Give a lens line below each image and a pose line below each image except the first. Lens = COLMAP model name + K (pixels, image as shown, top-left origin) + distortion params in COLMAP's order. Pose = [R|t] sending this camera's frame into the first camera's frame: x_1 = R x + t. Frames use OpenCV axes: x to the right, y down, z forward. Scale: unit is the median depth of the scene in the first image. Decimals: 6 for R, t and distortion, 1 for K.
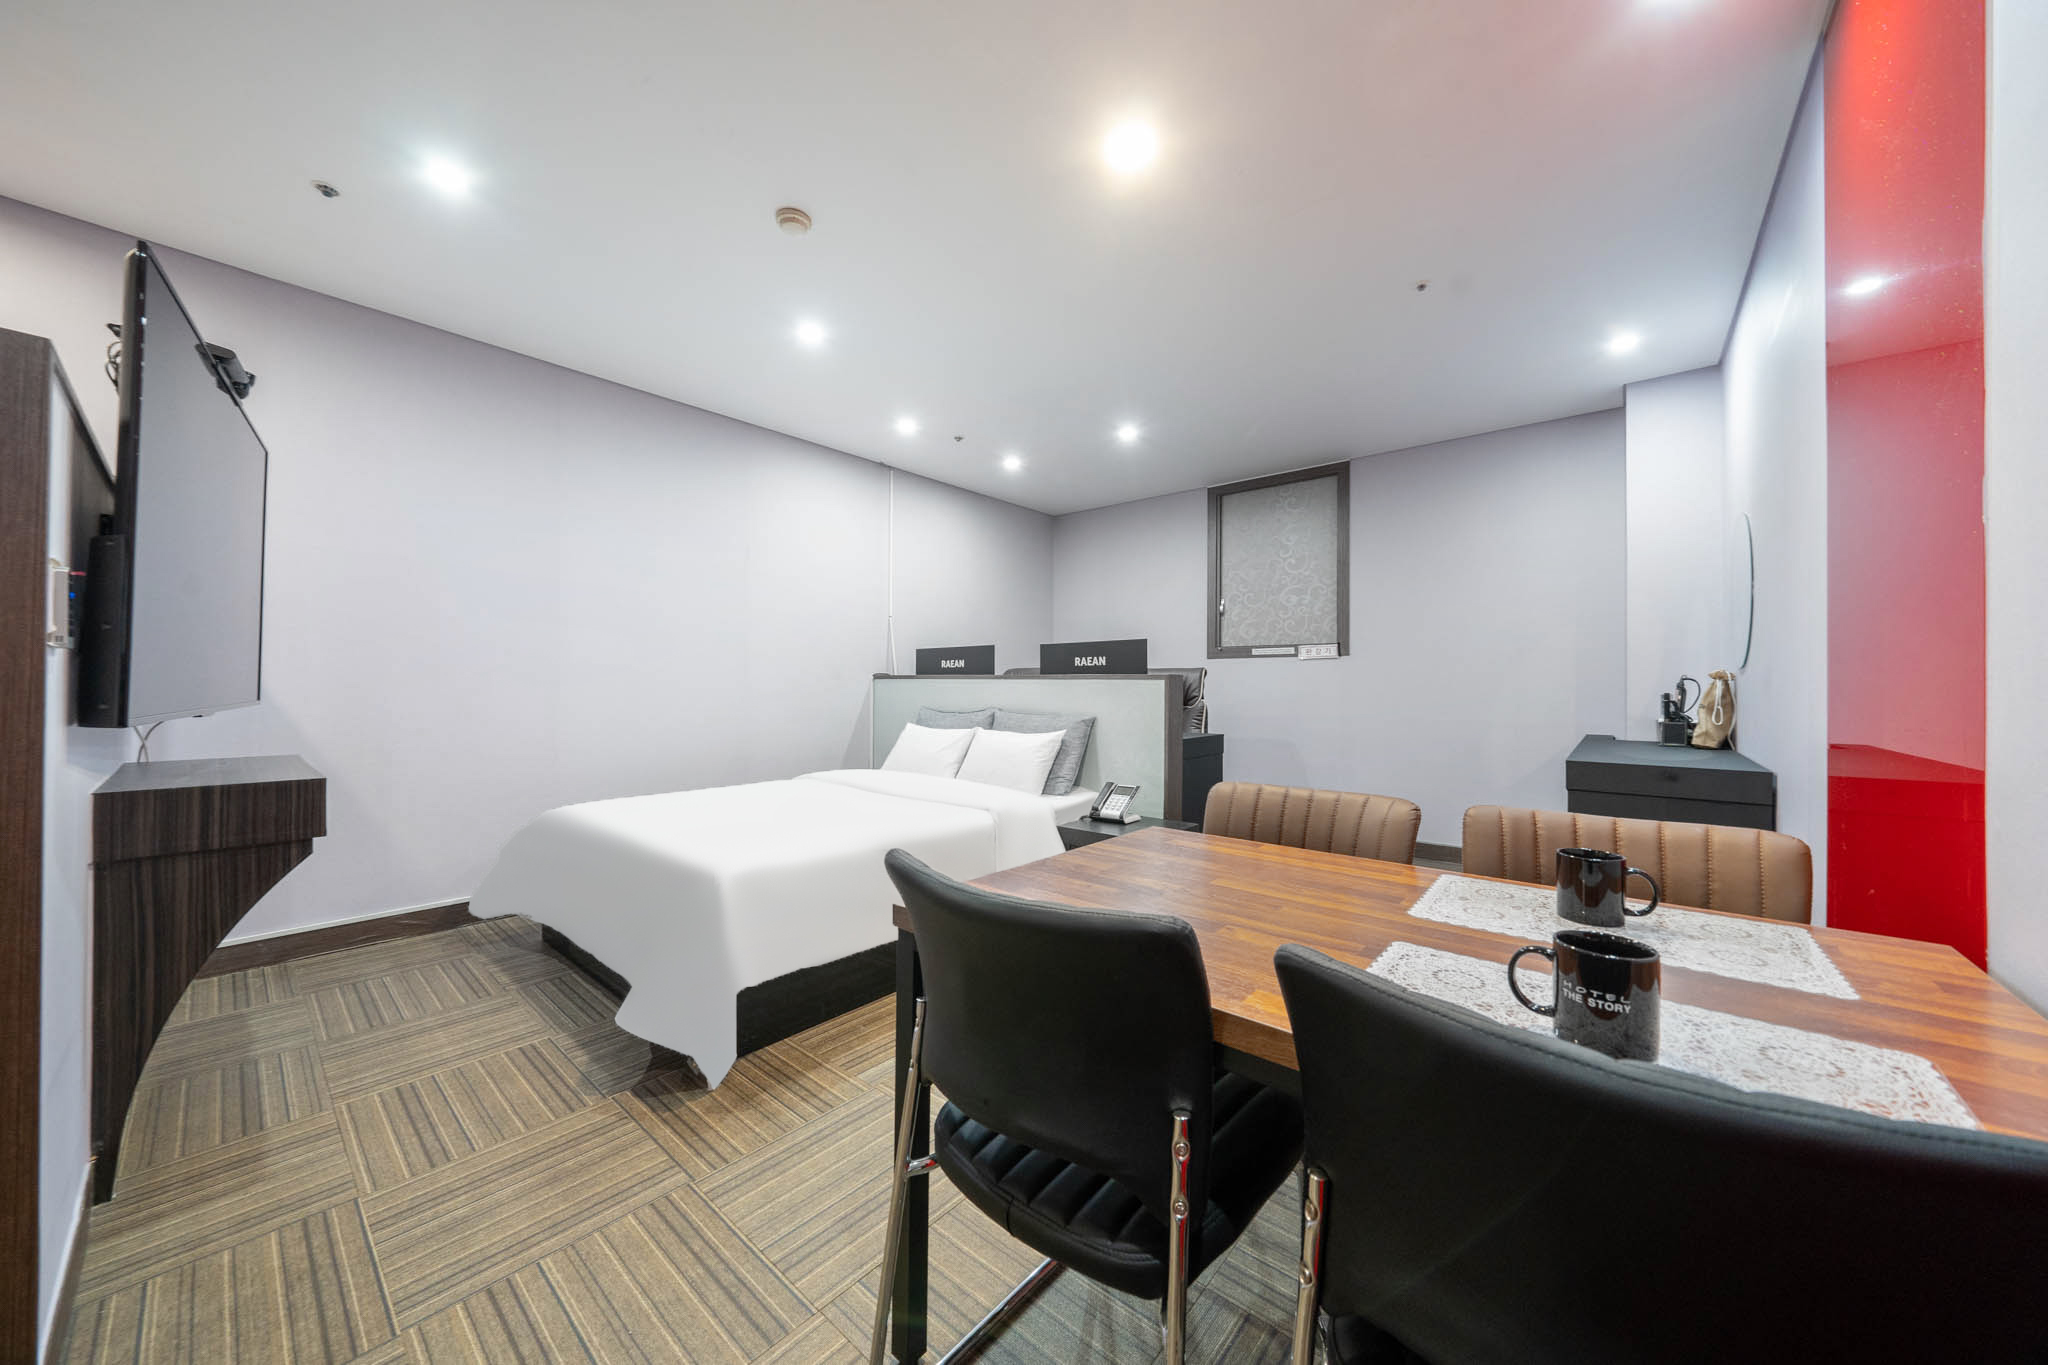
lens RADIAL K [[711.4, 0, 1018.9], [0, 711.4, 692.2], [0, 0, 1]] dist [-0.000959, 0.000346]
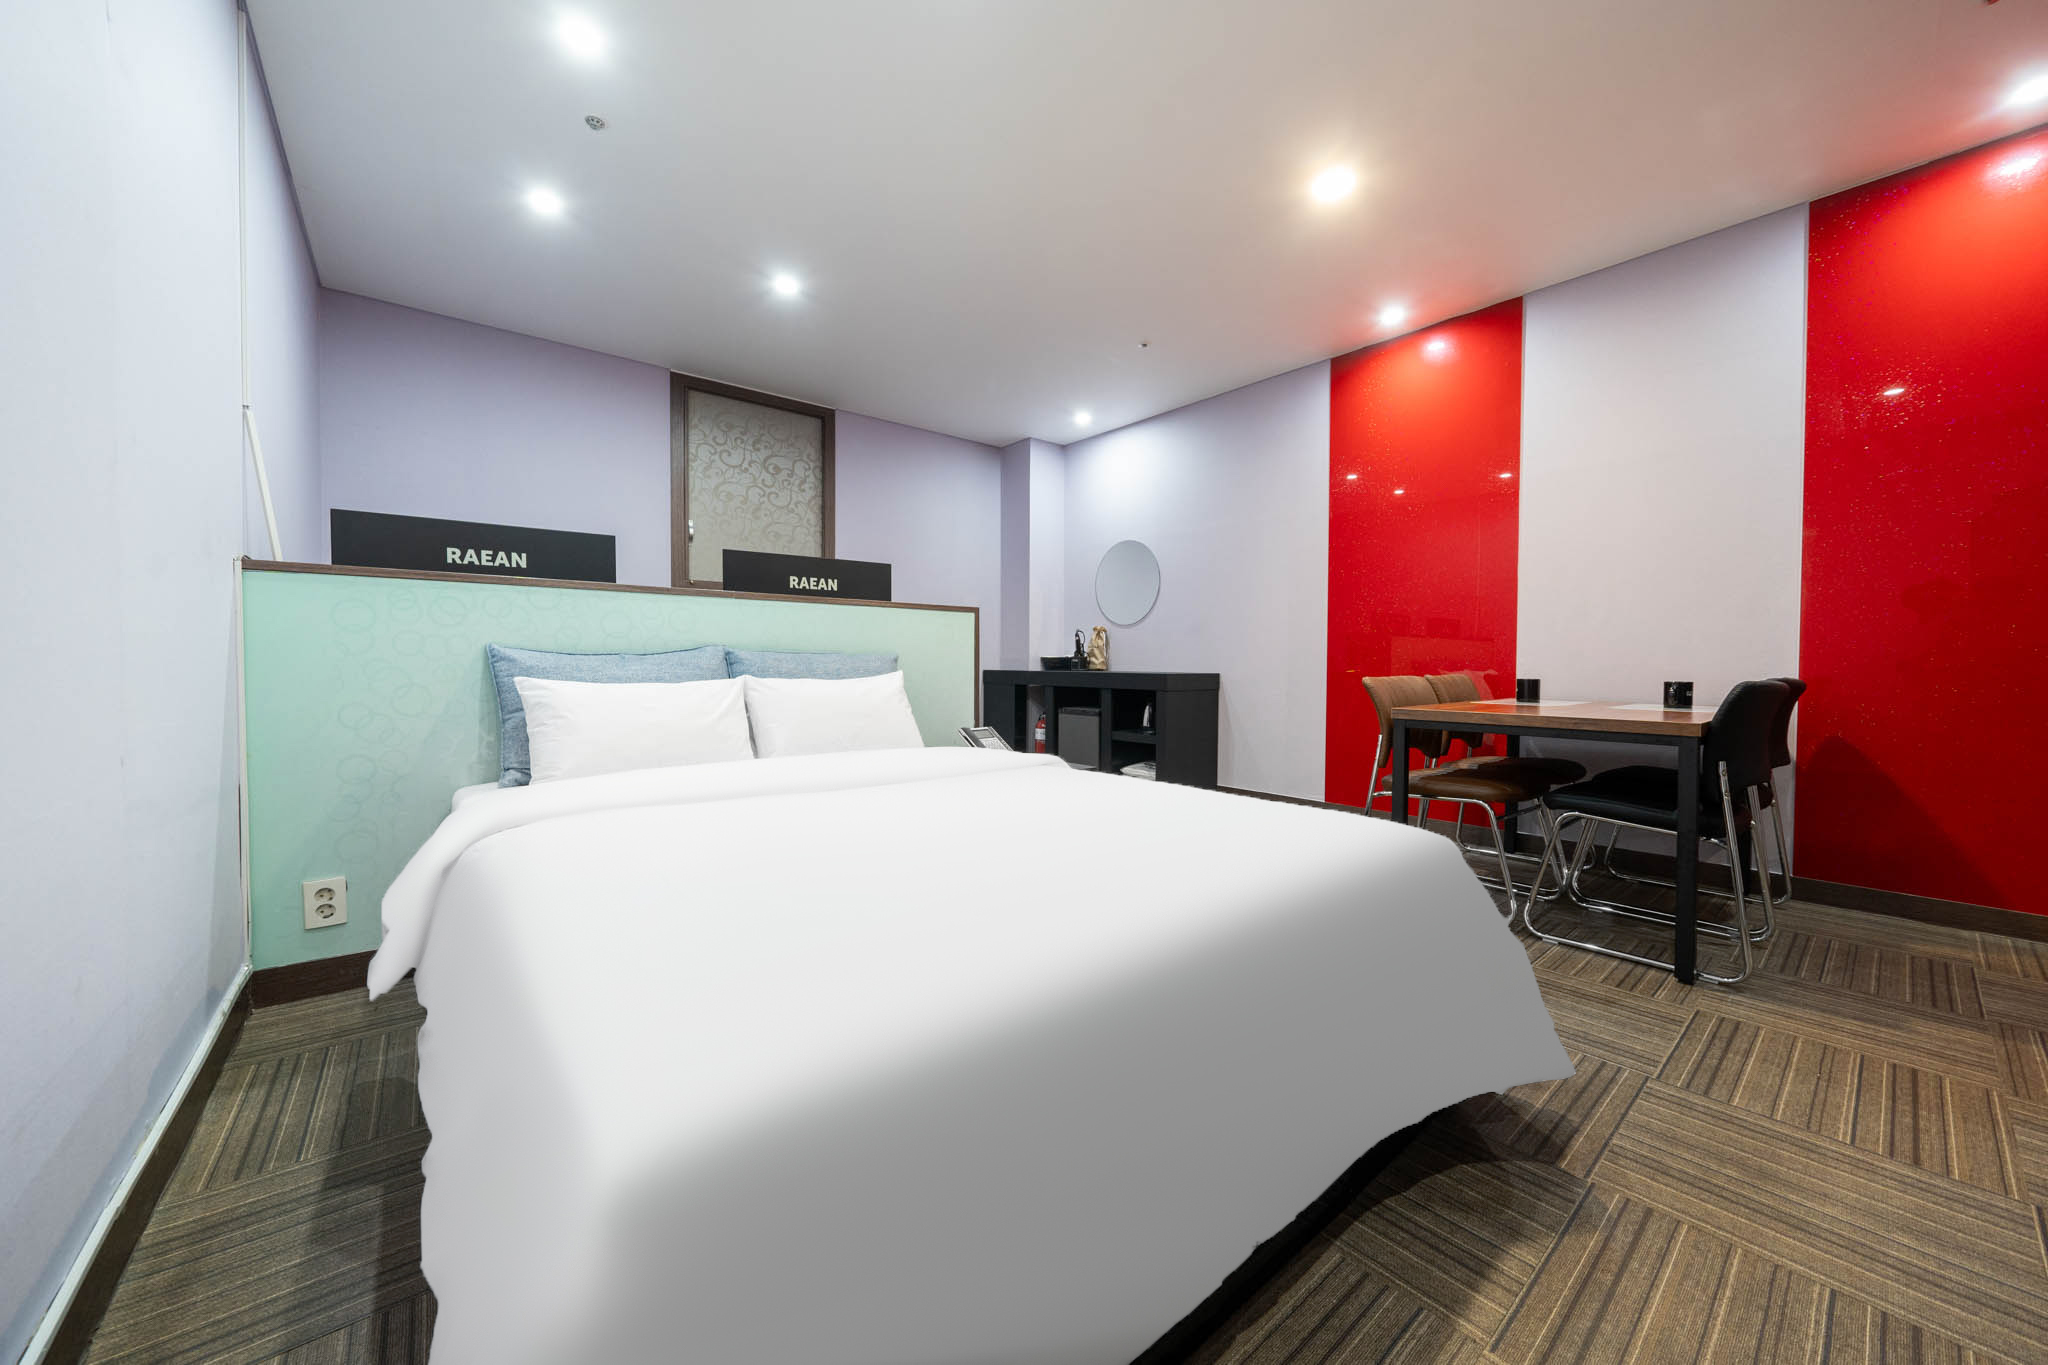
lens RADIAL K [[711.4, 0, 1023.9], [0, 711.4, 675.1], [0, 0, 1]] dist [-0.000959, 0.000346]
pose [[0.169972, -0.031107, 0.984958, -1.255269], [0.000102, 0.999502, 0.031549, 0.062482], [-0.985449, -0.005262, 0.169891, 1.347989]]
